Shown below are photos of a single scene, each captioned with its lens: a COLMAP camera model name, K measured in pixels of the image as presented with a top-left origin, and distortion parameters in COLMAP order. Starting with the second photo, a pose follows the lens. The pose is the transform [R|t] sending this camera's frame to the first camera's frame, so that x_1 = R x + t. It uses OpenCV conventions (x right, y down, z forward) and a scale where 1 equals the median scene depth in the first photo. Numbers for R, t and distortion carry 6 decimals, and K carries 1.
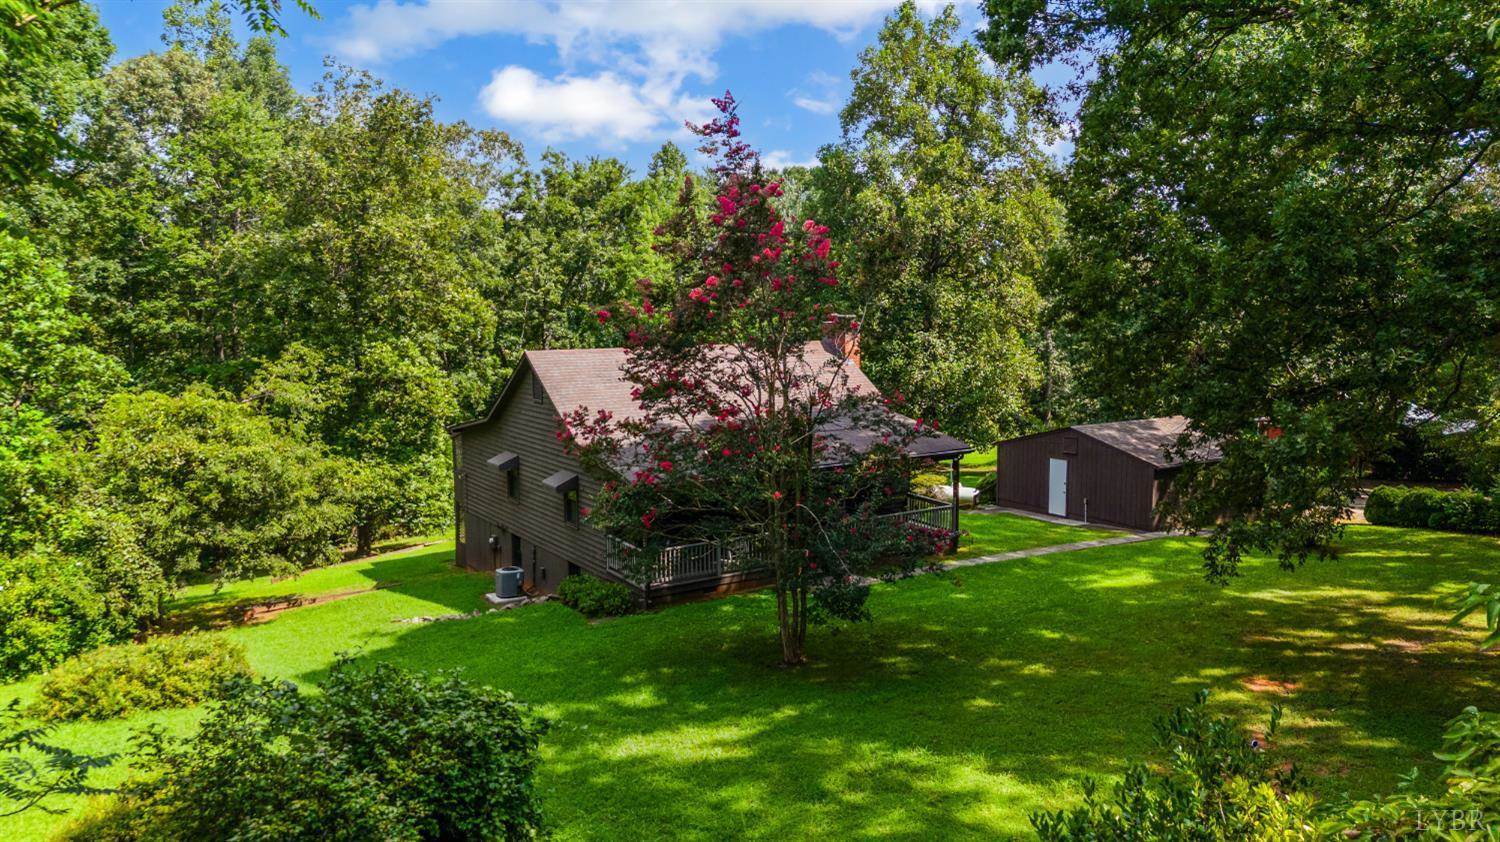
lens RADIAL K [[1105.5, 0, 750.2], [0, 1105.5, 419.3], [0, 0, 1]] dist [0.057373, -0.038551]
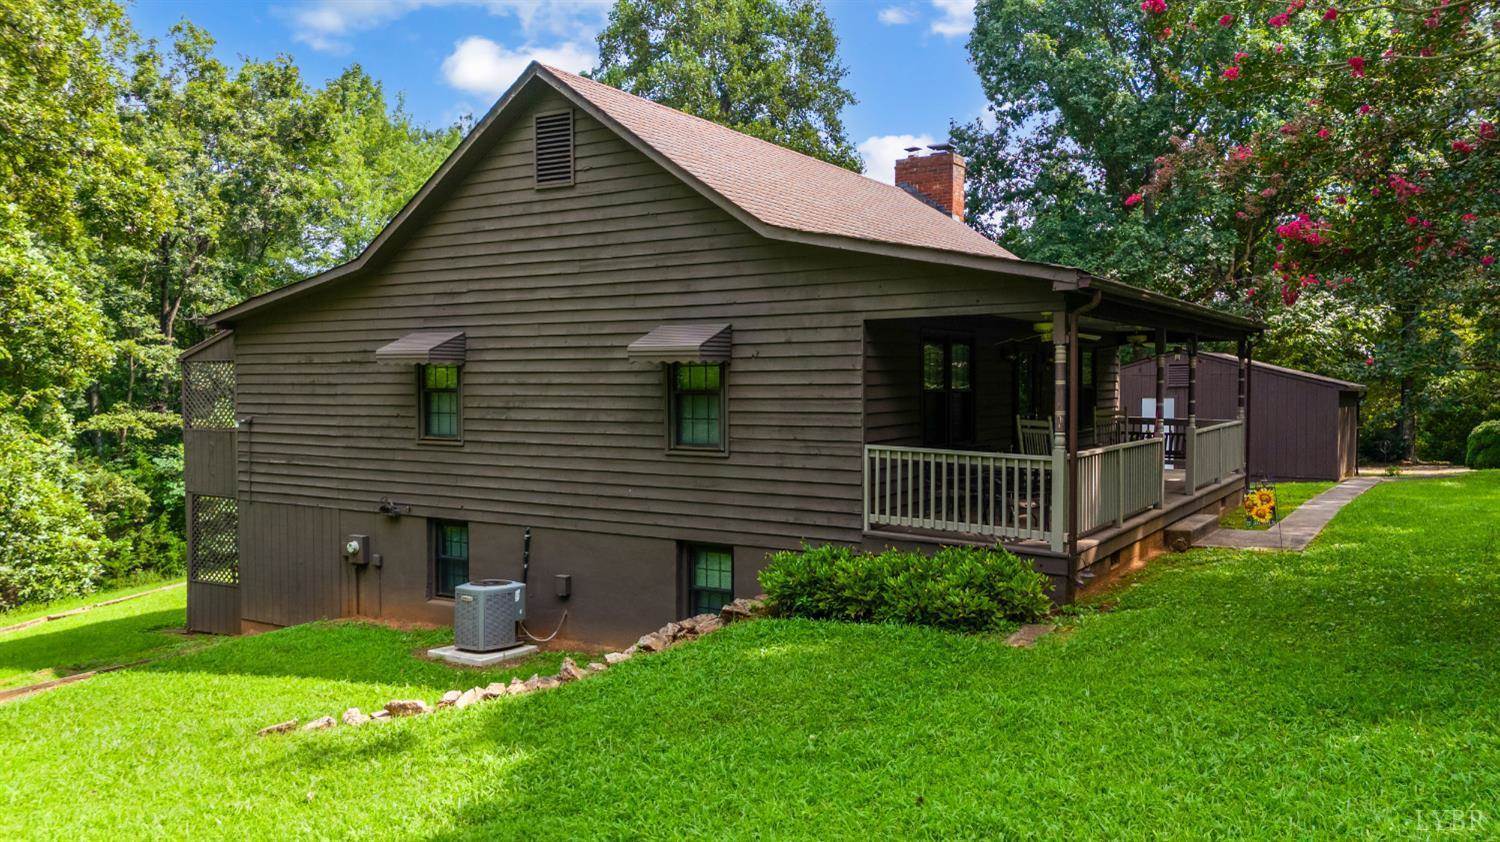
lens RADIAL K [[1105.5, 0, 750.3], [0, 1105.5, 422.6], [0, 0, 1]] dist [0.057373, -0.038551]
pose [[0.916223, -0.018674, 0.400234, -0.196945], [0.048408, 0.996755, -0.064310, 0.071353], [-0.397734, 0.078297, 0.914154, 0.387950]]
